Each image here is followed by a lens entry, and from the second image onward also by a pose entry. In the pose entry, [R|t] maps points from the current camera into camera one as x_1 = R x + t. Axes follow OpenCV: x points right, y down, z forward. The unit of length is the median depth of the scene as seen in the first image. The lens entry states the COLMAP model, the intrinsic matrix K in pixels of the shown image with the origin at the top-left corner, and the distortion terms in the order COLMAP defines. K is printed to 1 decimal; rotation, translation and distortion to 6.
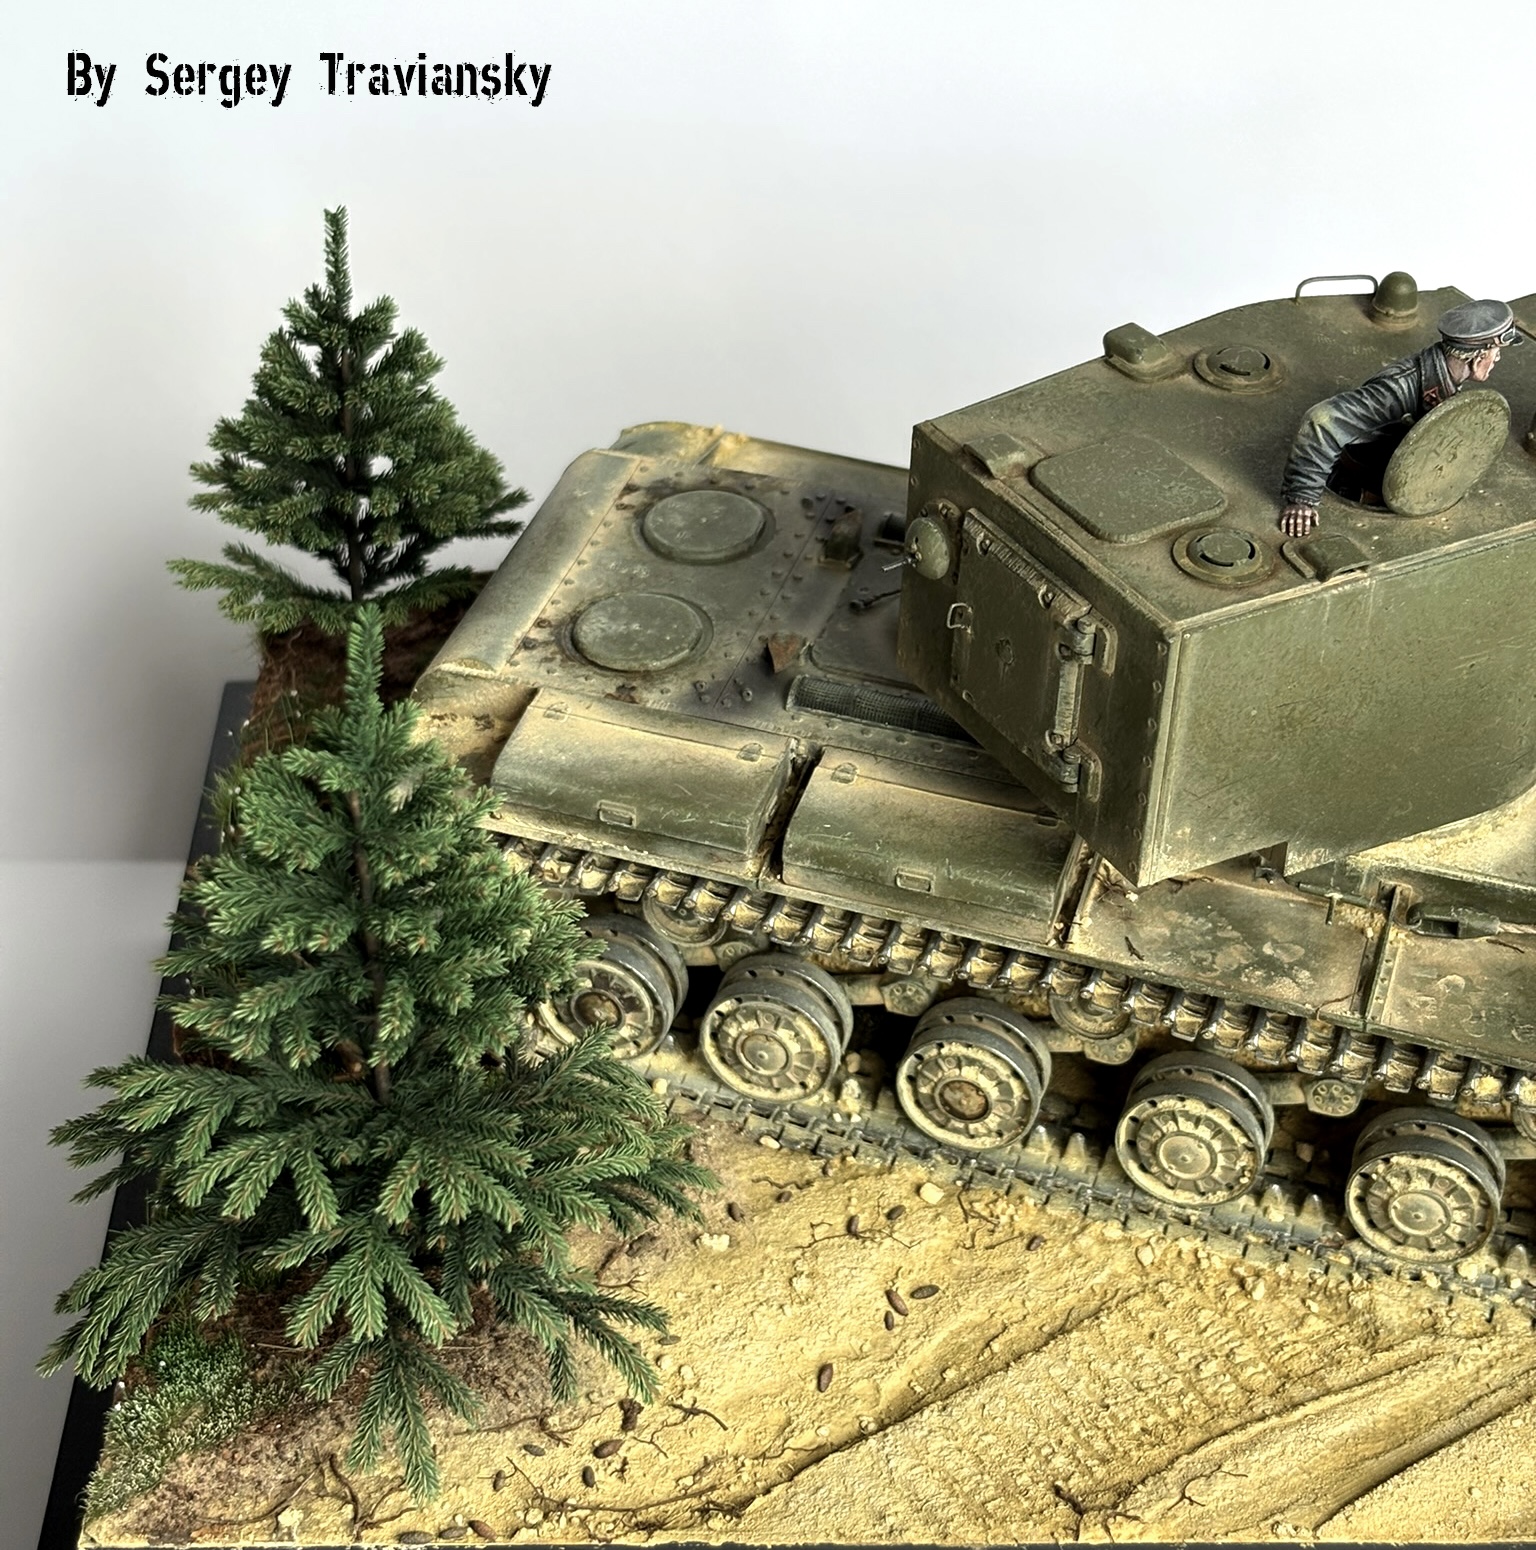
lens RADIAL K [[3229.4, 0, 806.2], [0, 3229.4, 773.0], [0, 0, 1]] dist [0.275190, -1.653809]
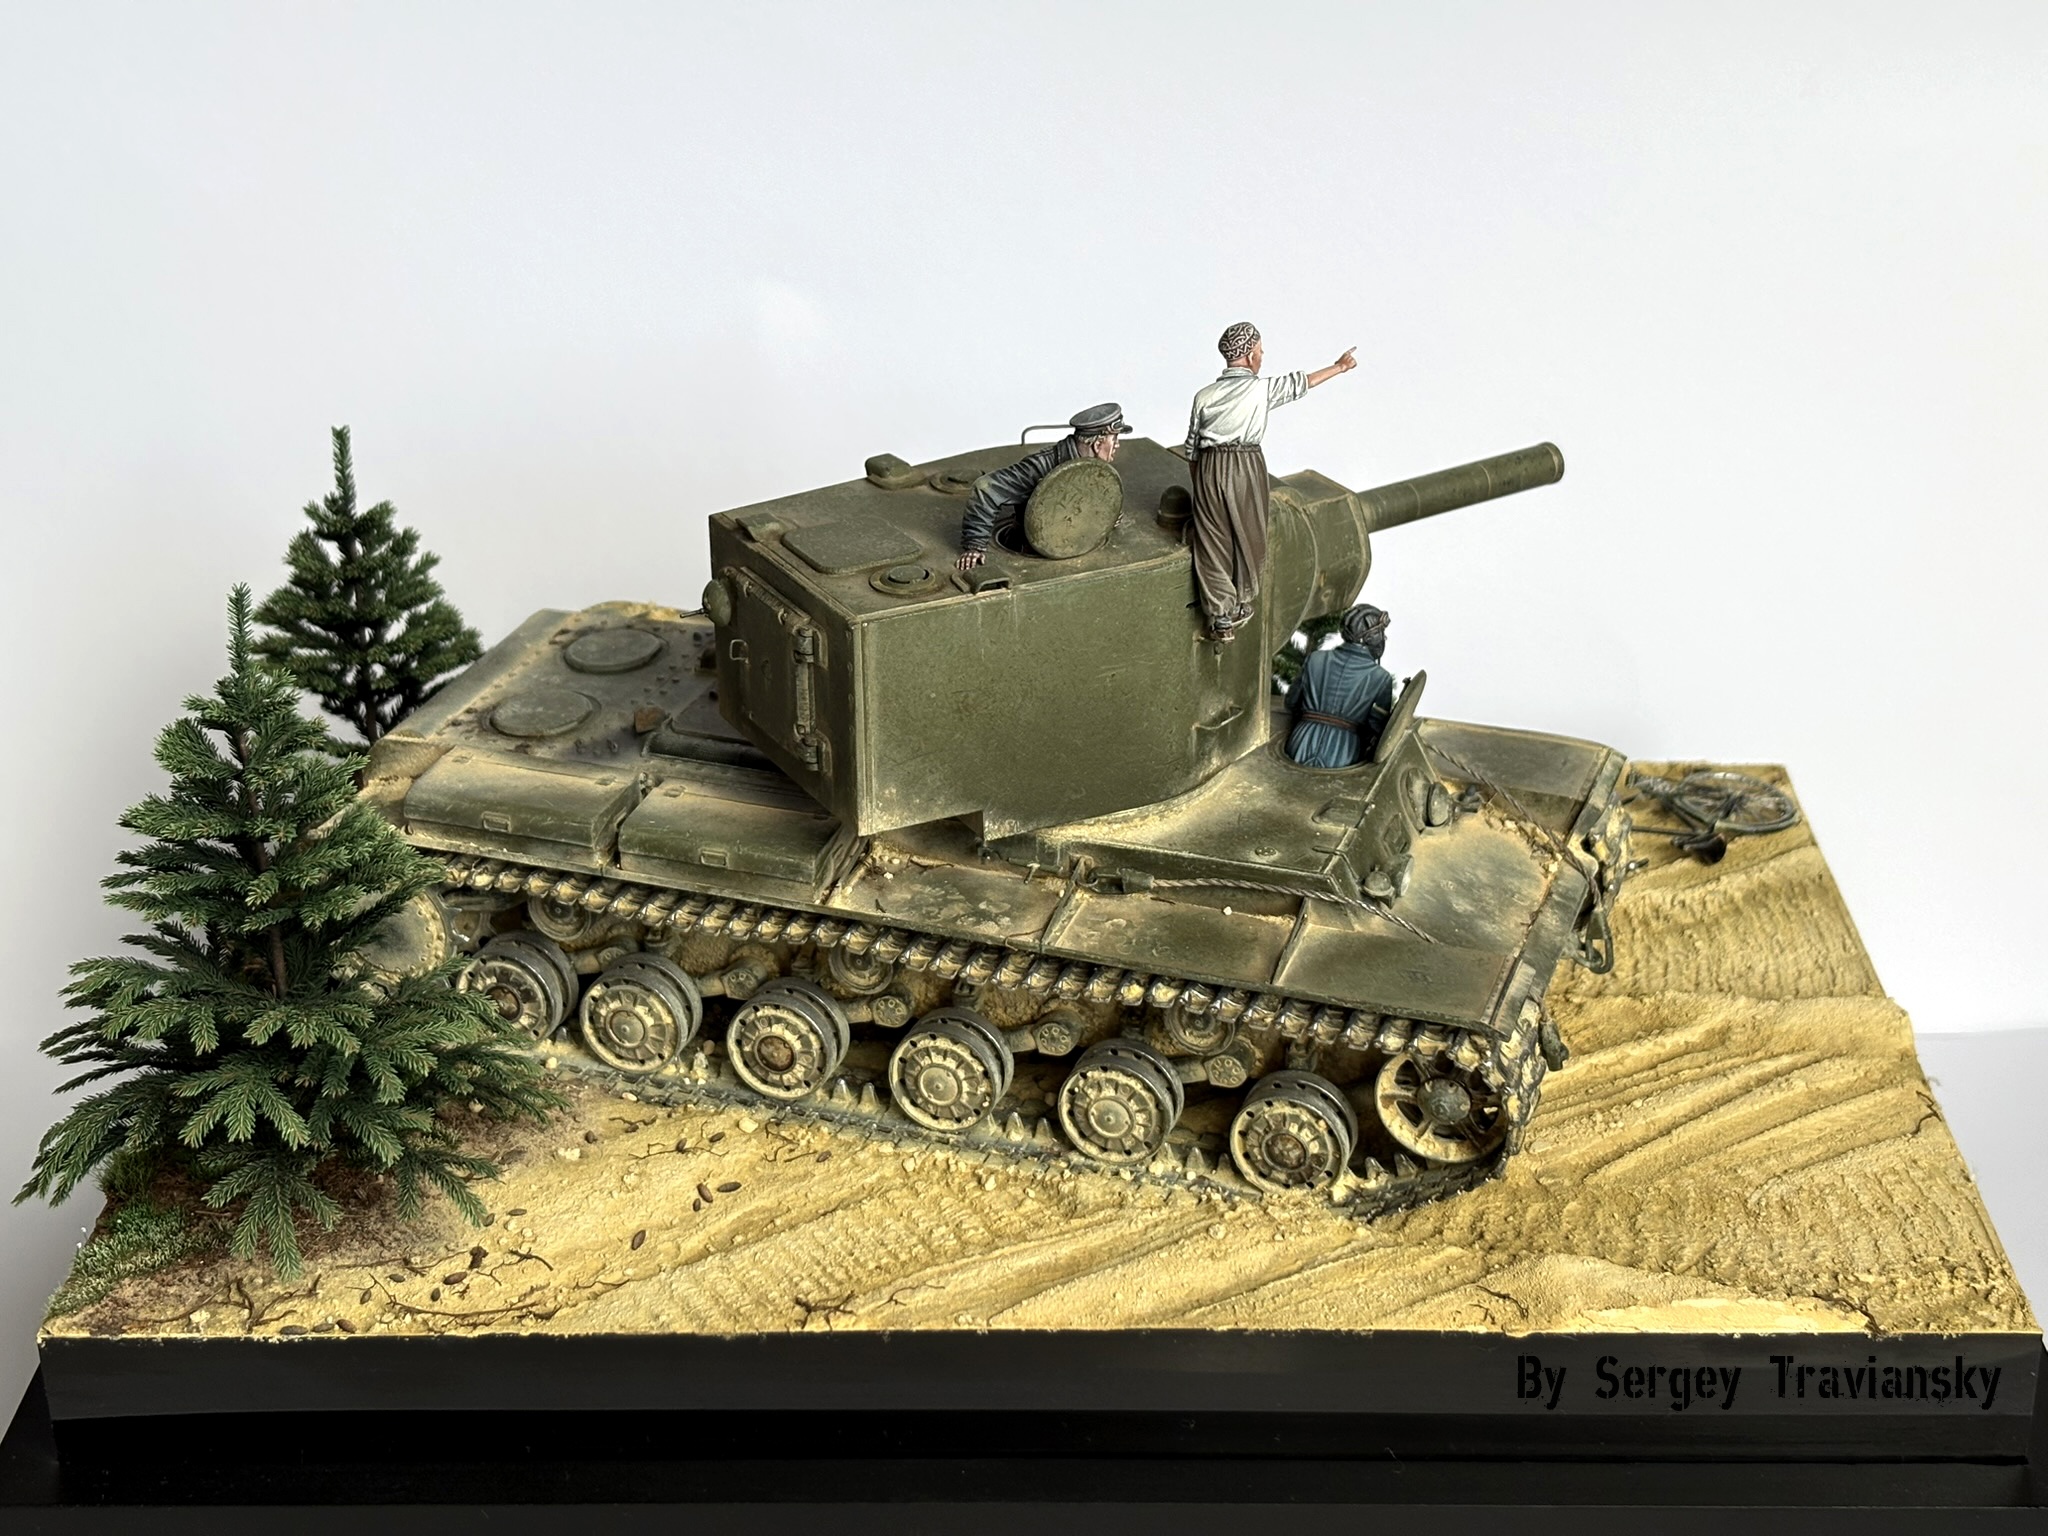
lens RADIAL K [[3136.4, 0, 1024.0], [0, 3136.4, 768.0], [0, 0, 1]] dist [0.236373, -1.124356]
pose [[0.999103, -0.016624, -0.038955, 0.205402], [0.009440, 0.984020, -0.177808, 0.220936], [0.041289, 0.177280, 0.983294, -0.249376]]
